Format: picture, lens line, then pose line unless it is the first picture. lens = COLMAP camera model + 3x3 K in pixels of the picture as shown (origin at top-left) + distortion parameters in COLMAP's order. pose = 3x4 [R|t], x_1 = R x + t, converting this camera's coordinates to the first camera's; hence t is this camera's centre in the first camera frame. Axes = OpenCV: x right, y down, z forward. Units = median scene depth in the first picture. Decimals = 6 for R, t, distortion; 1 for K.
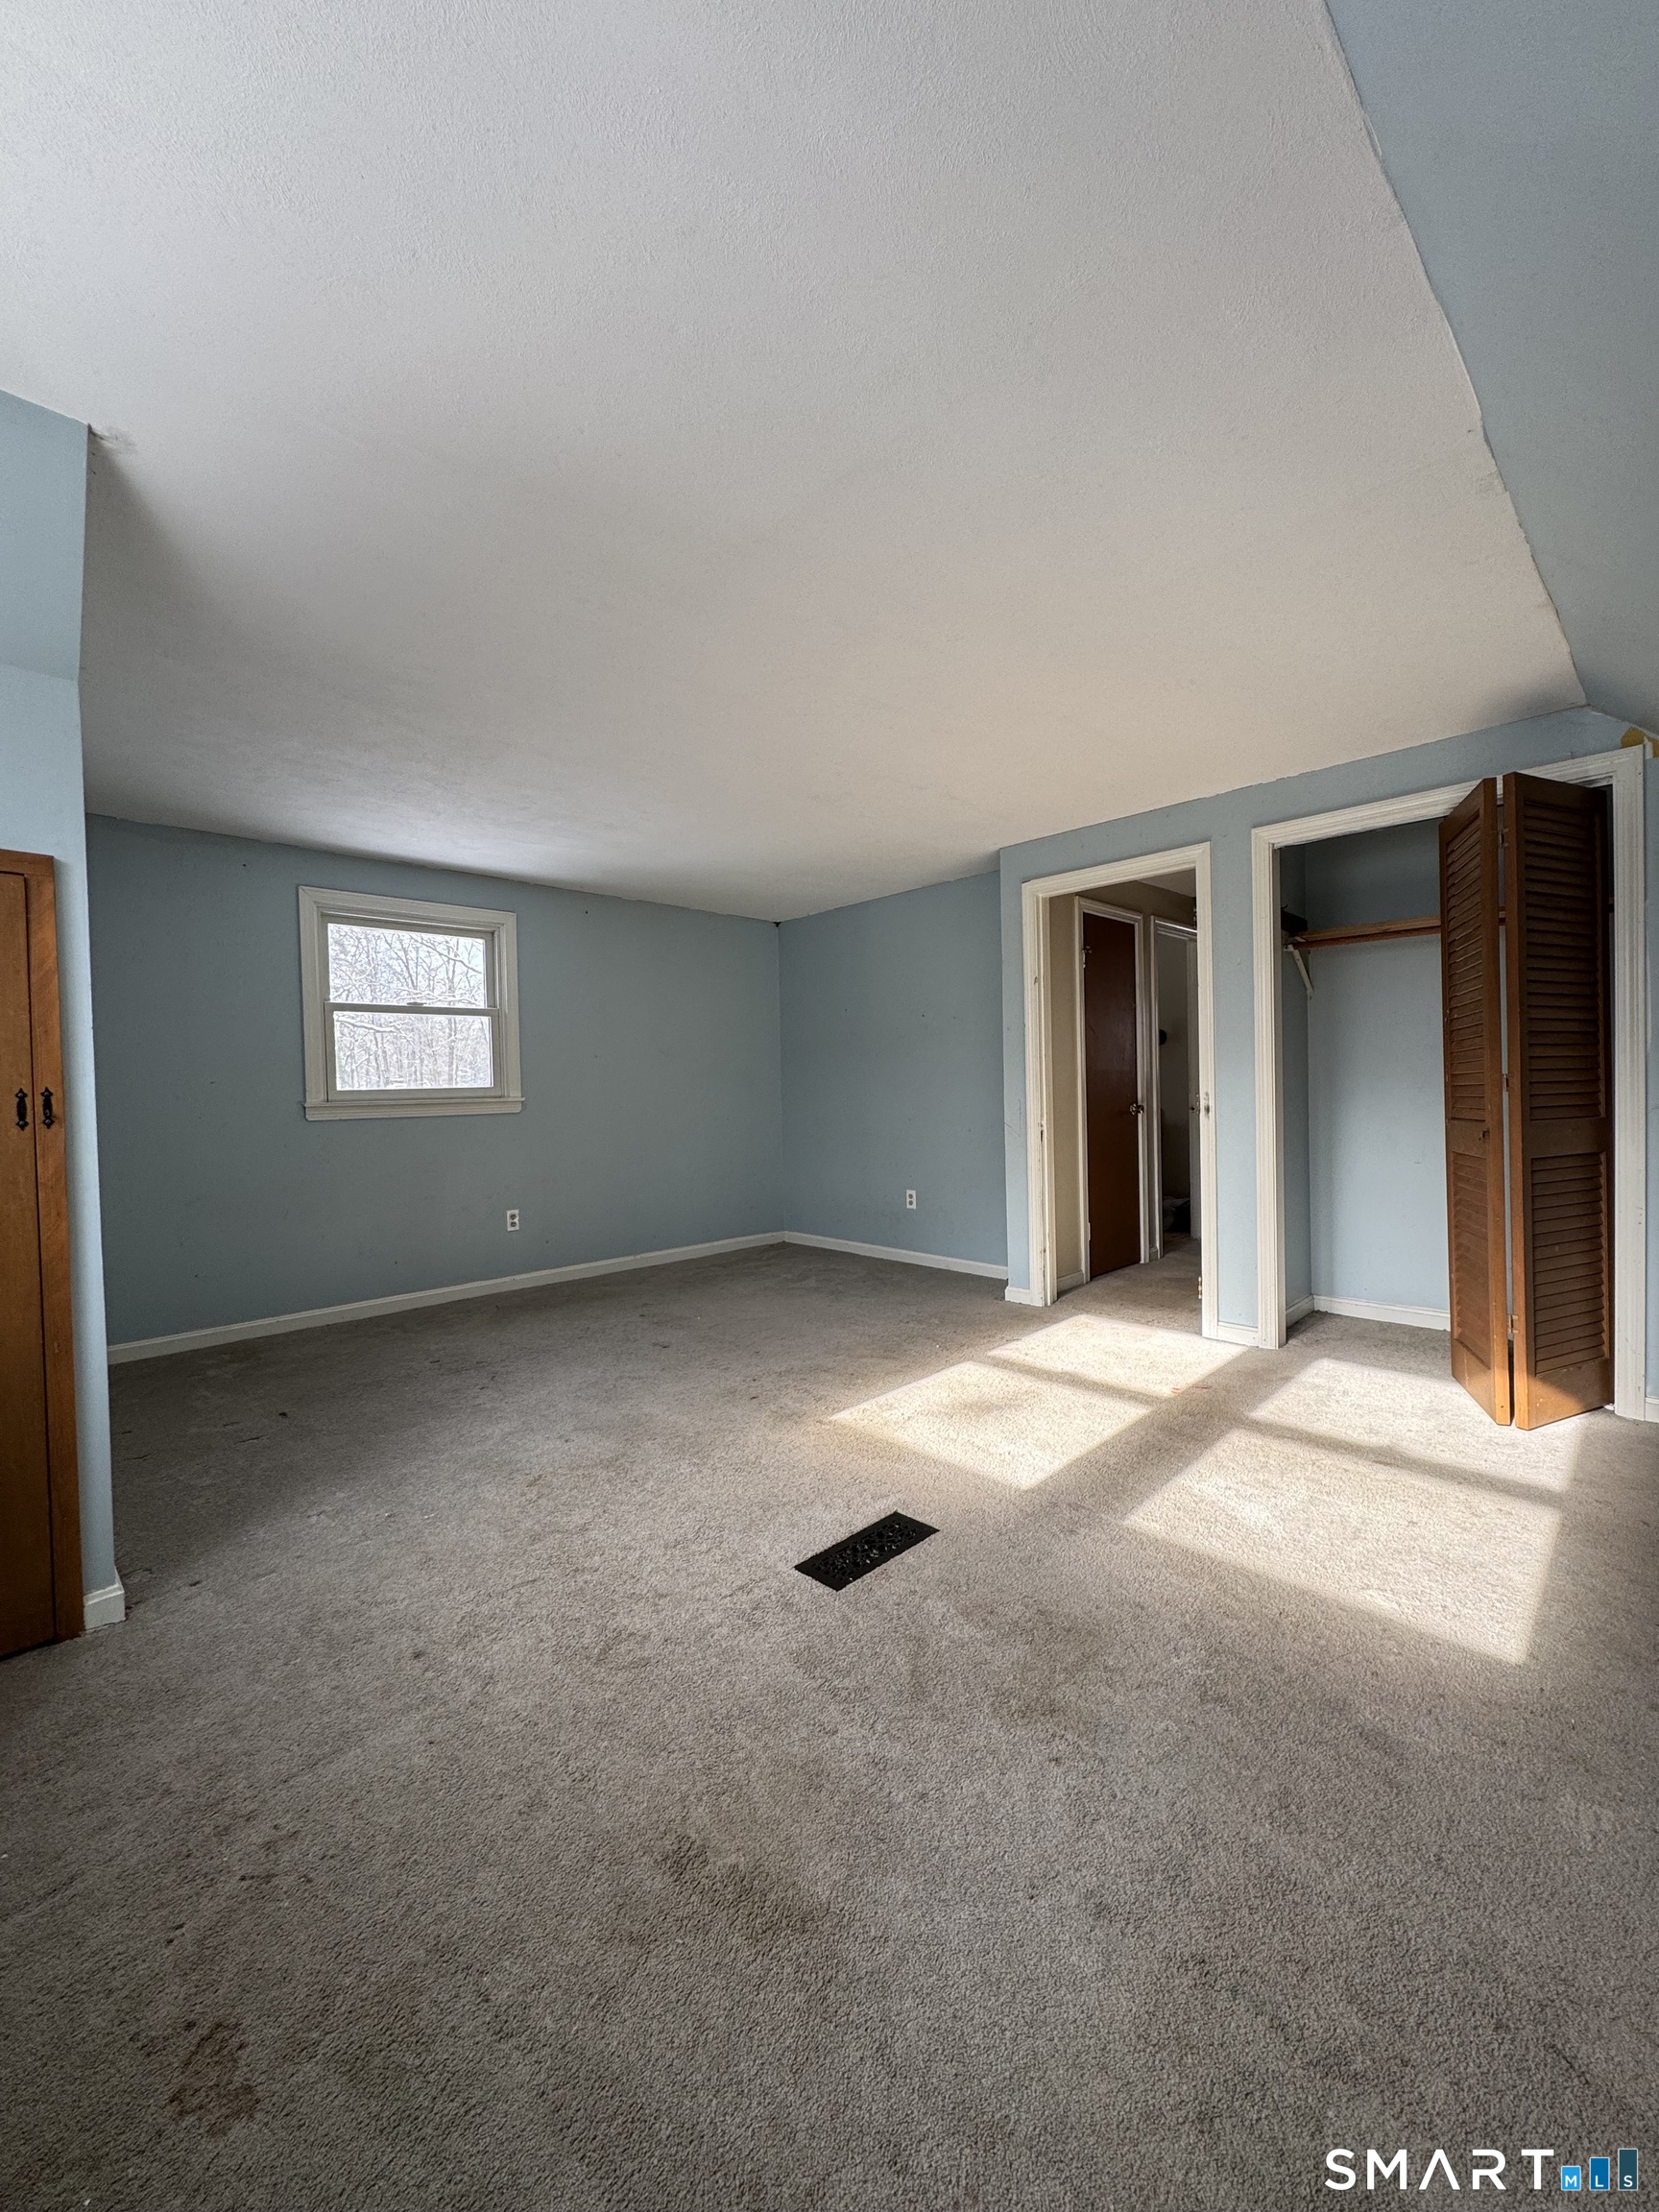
lens RADIAL K [[873.9, 0, 829.5], [0, 873.9, 1106.0], [0, 0, 1]] dist [-0.000249, 0.000360]
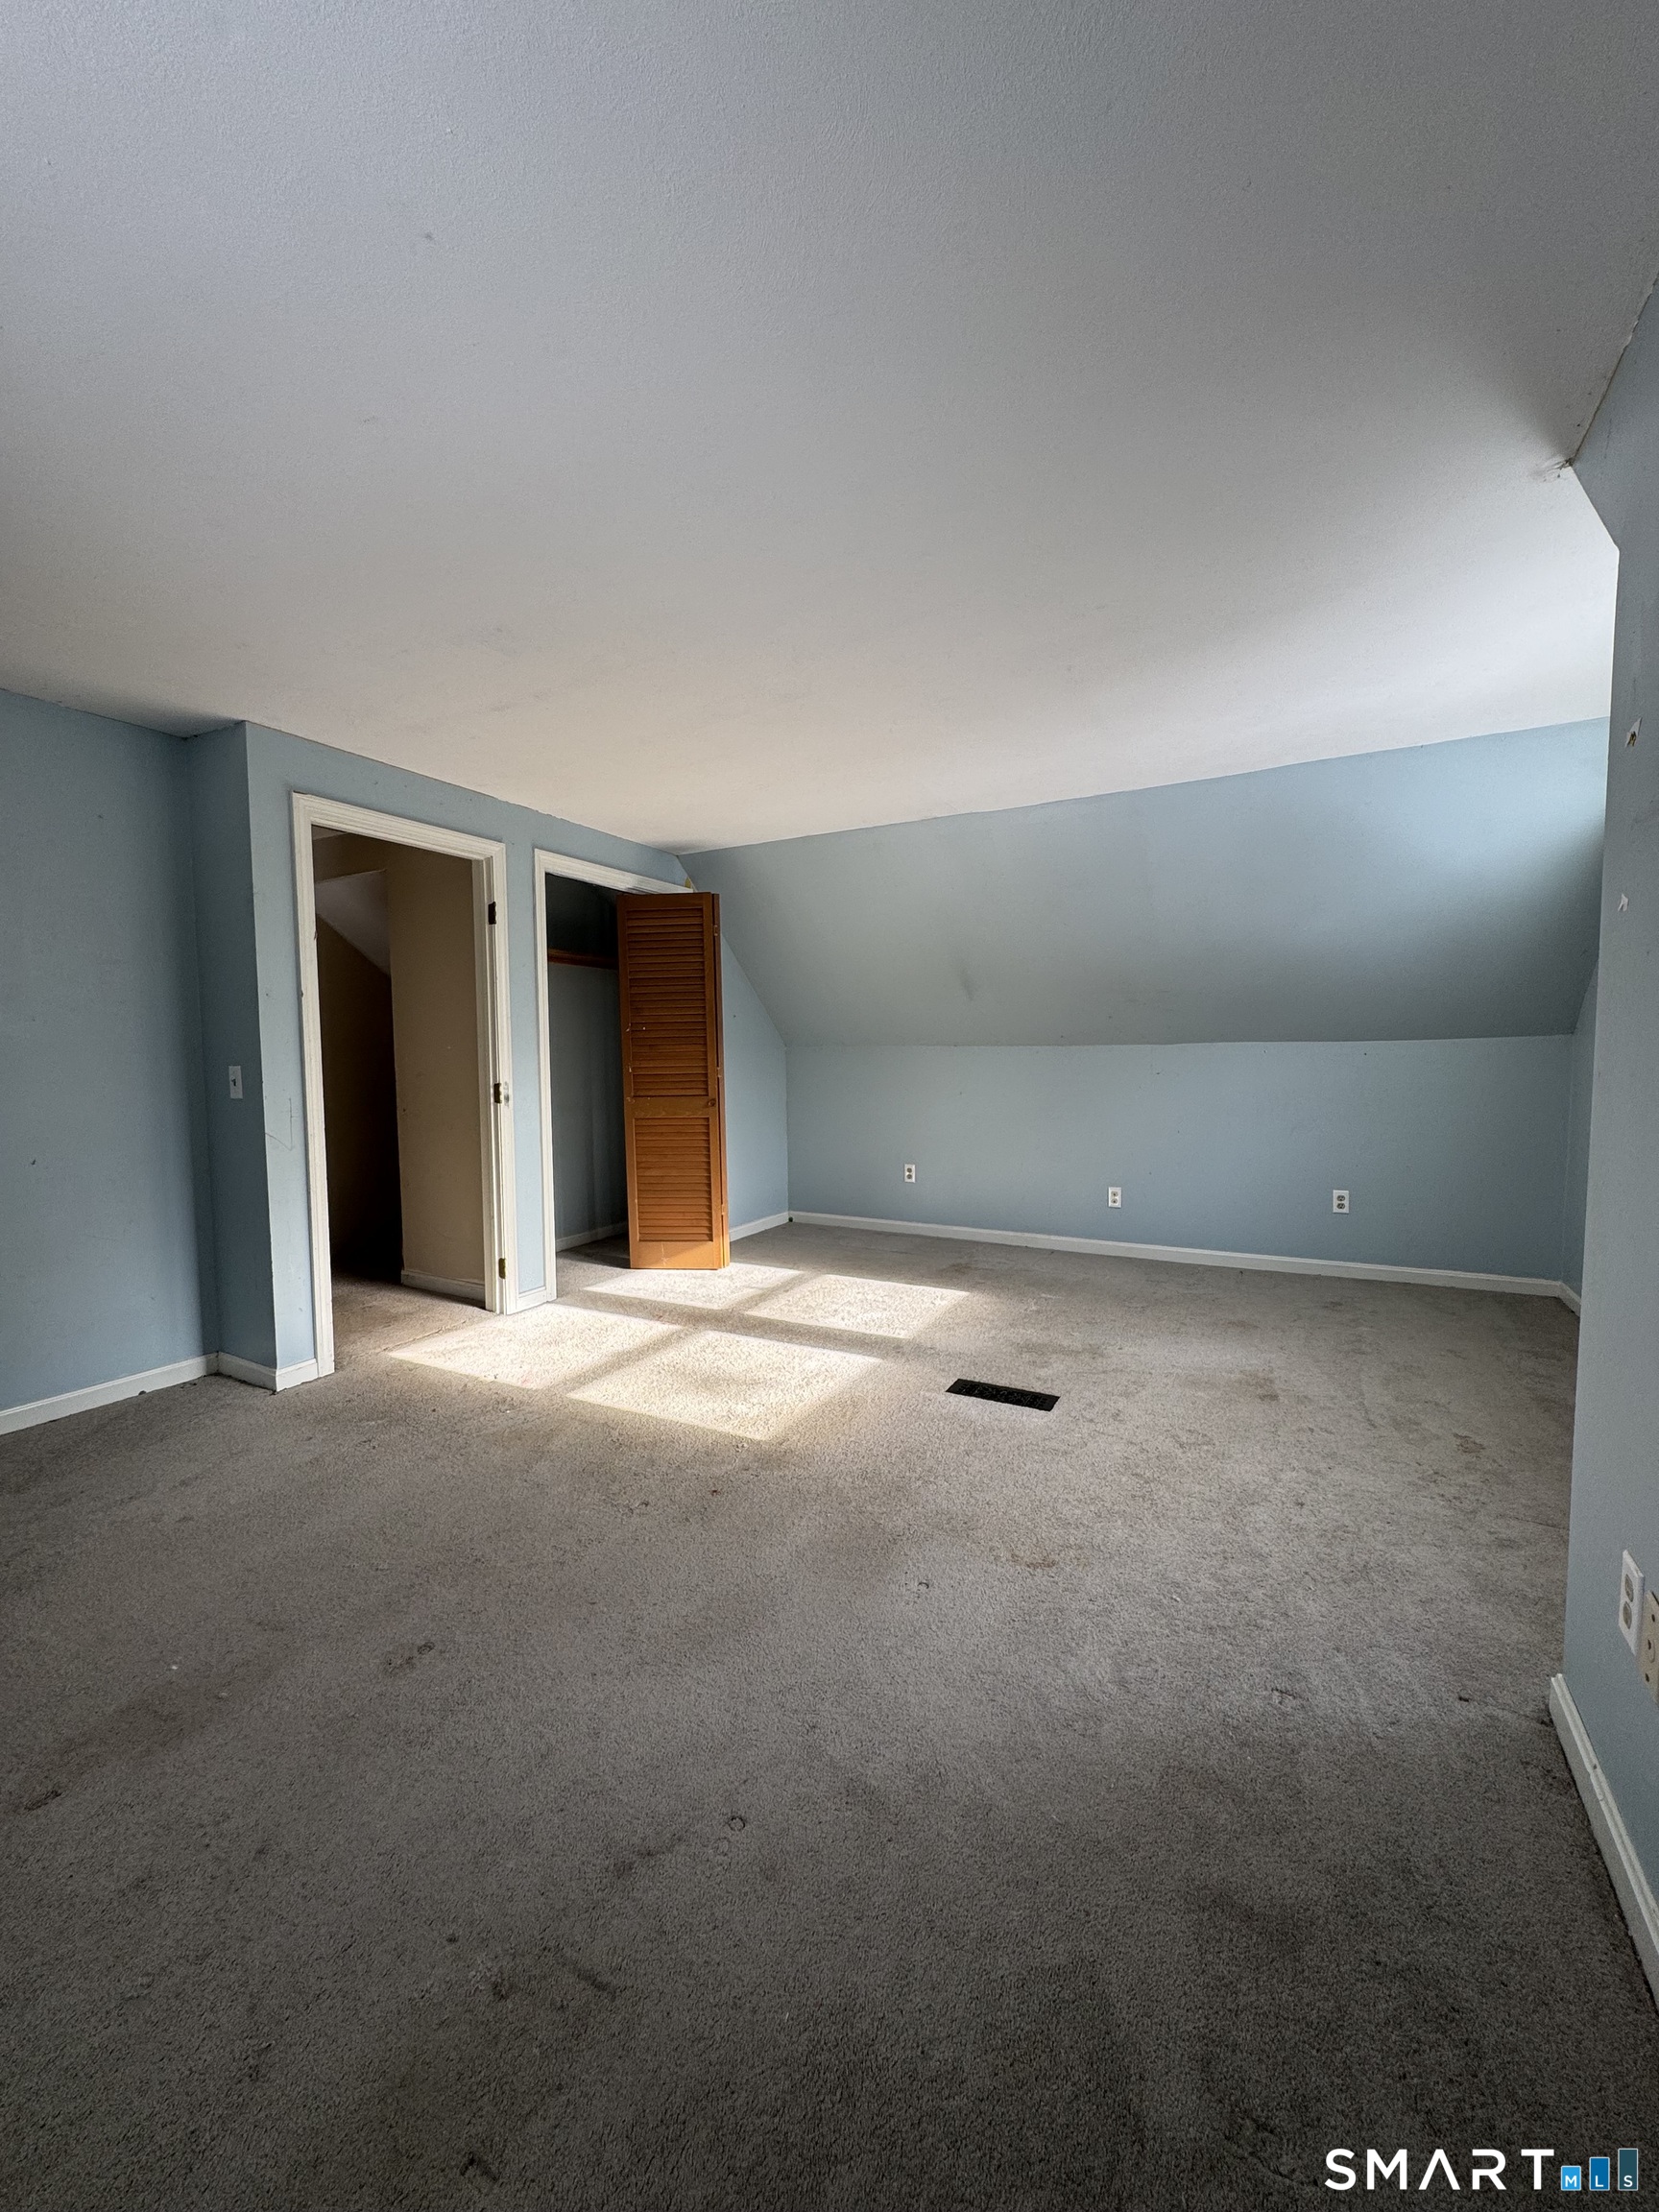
lens RADIAL K [[873.9, 0, 829.5], [0, 873.9, 1106.0], [0, 0, 1]] dist [-0.000249, 0.000360]
pose [[-0.288428, -0.036724, 0.956797, -0.862197], [0.030717, 0.998395, 0.047580, -0.031707], [-0.957009, 0.043113, -0.286837, 1.163736]]
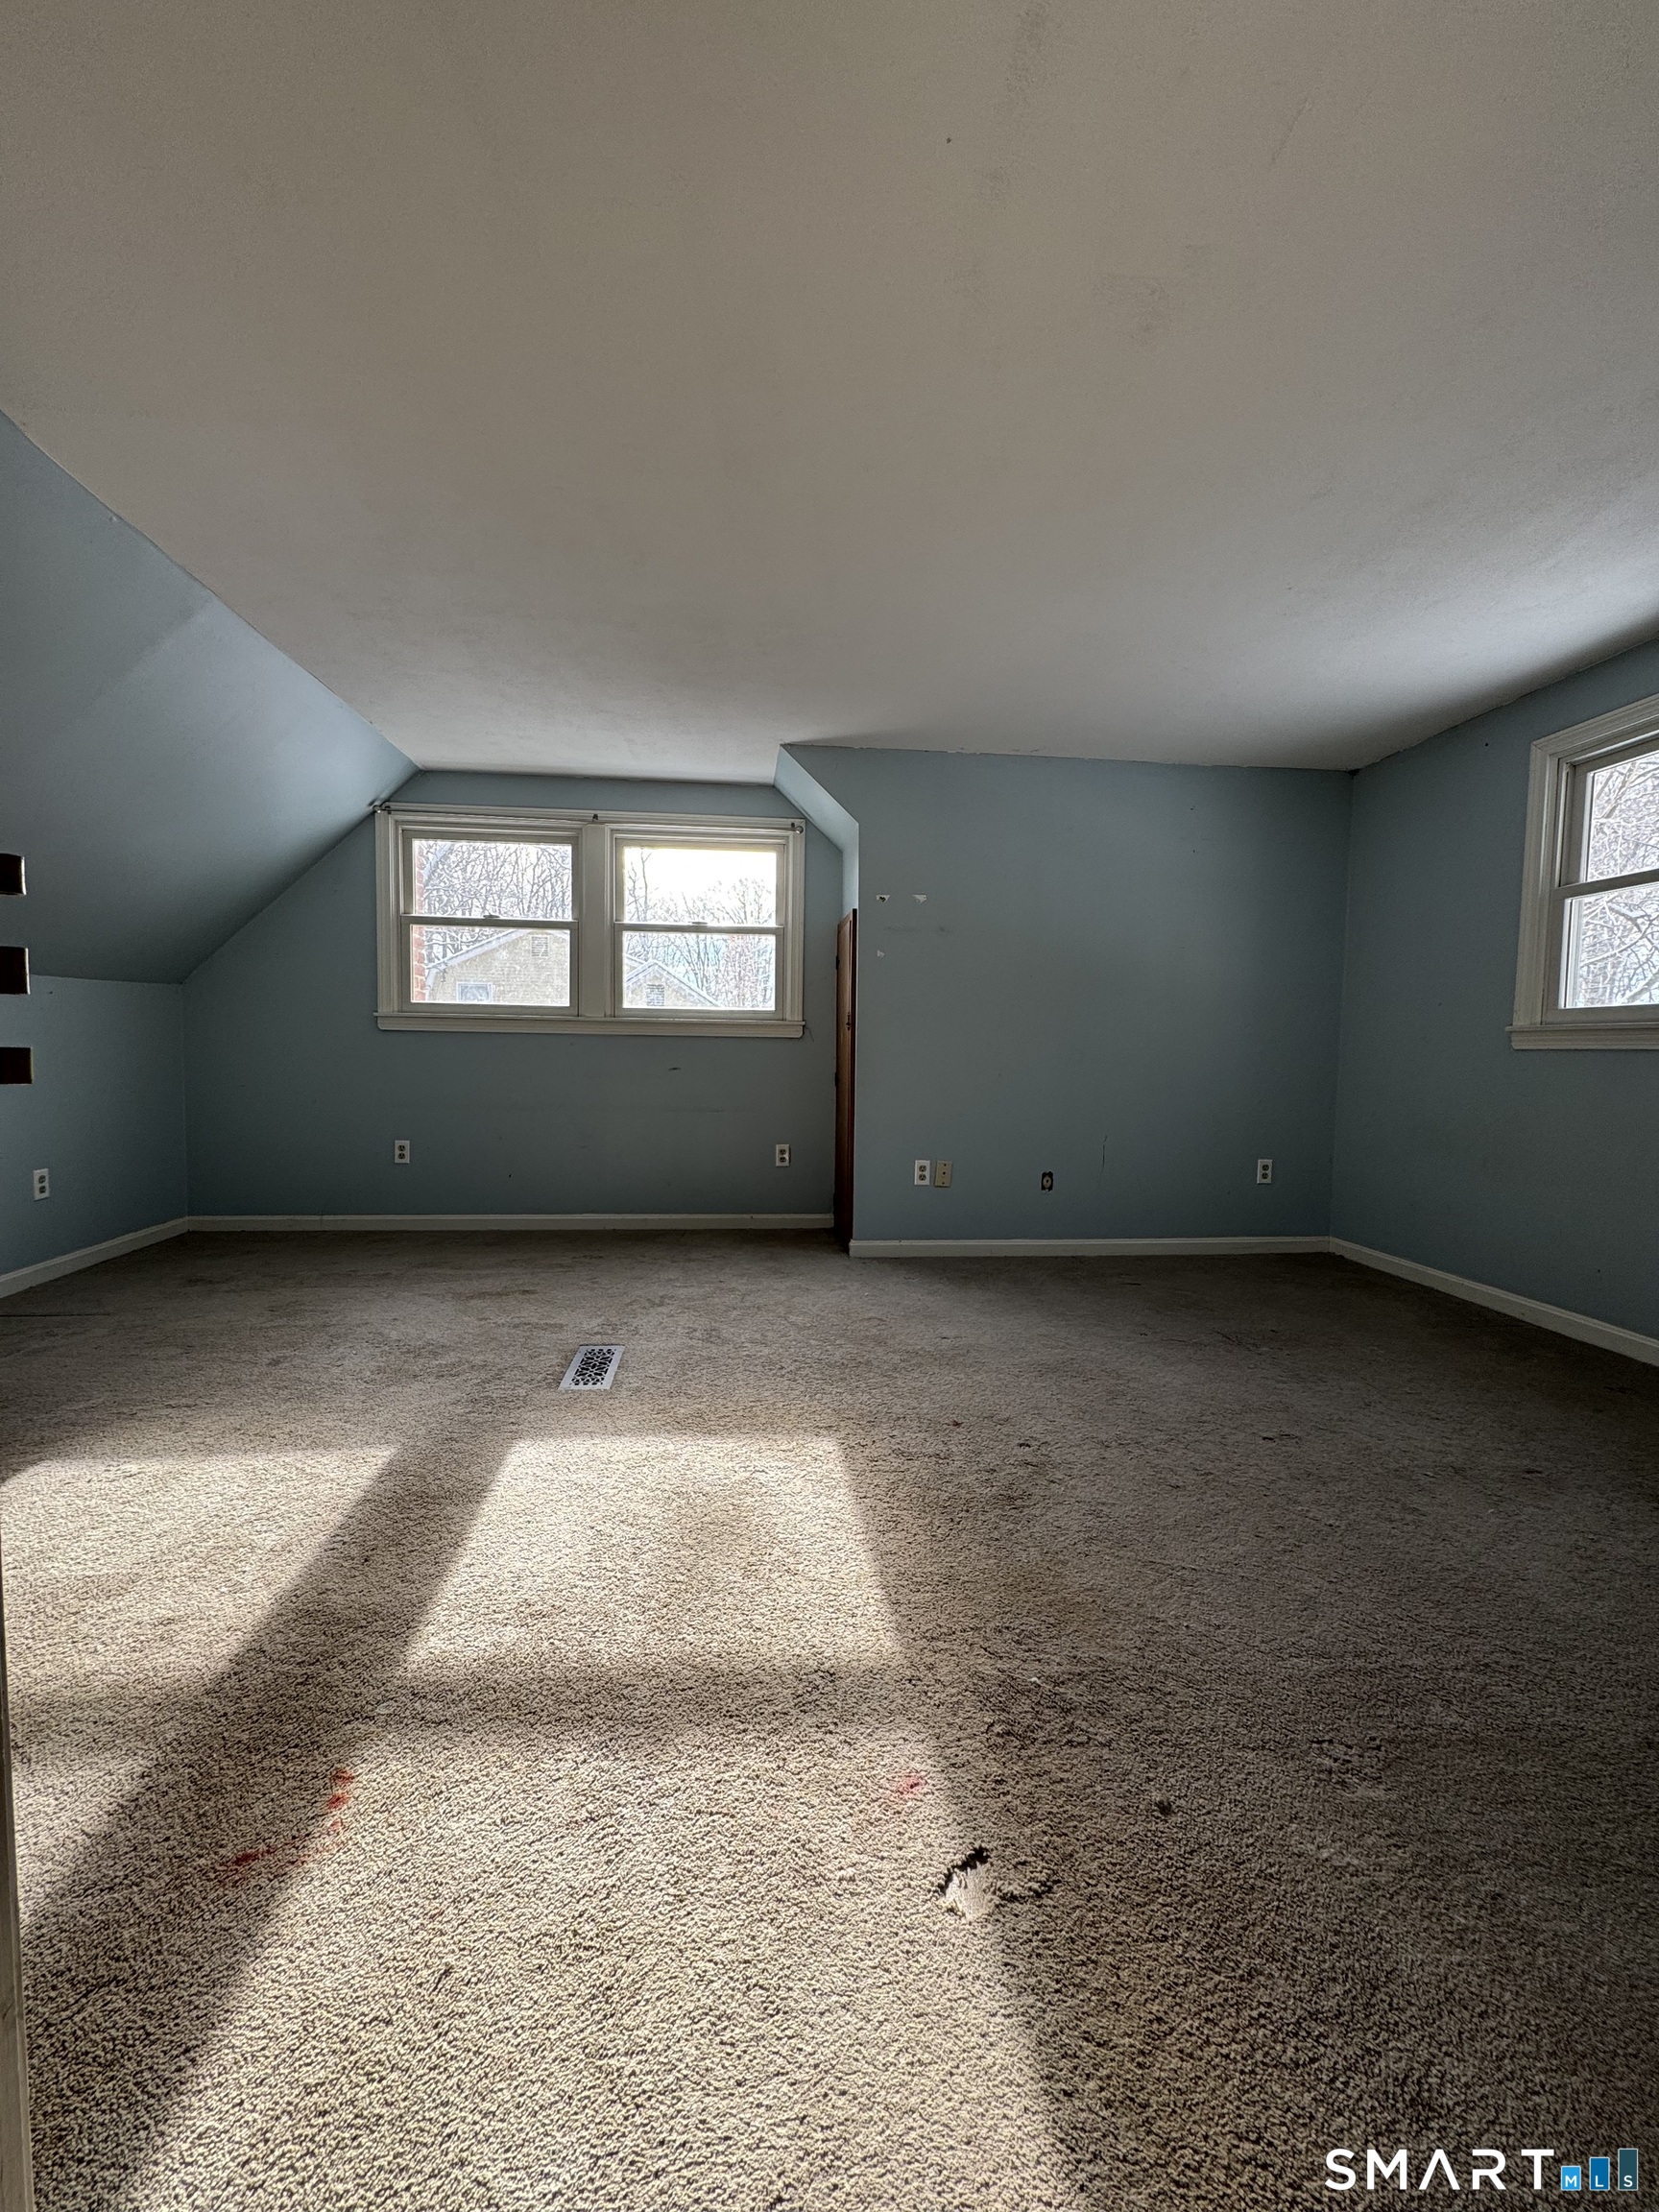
lens RADIAL K [[873.9, 0, 829.5], [0, 873.9, 1106.0], [0, 0, 1]] dist [-0.000249, 0.000360]
pose [[-0.624267, 0.067080, -0.778325, 0.557209], [-0.014533, 0.995137, 0.097423, 0.000230], [0.781075, 0.072130, -0.620257, 1.418577]]
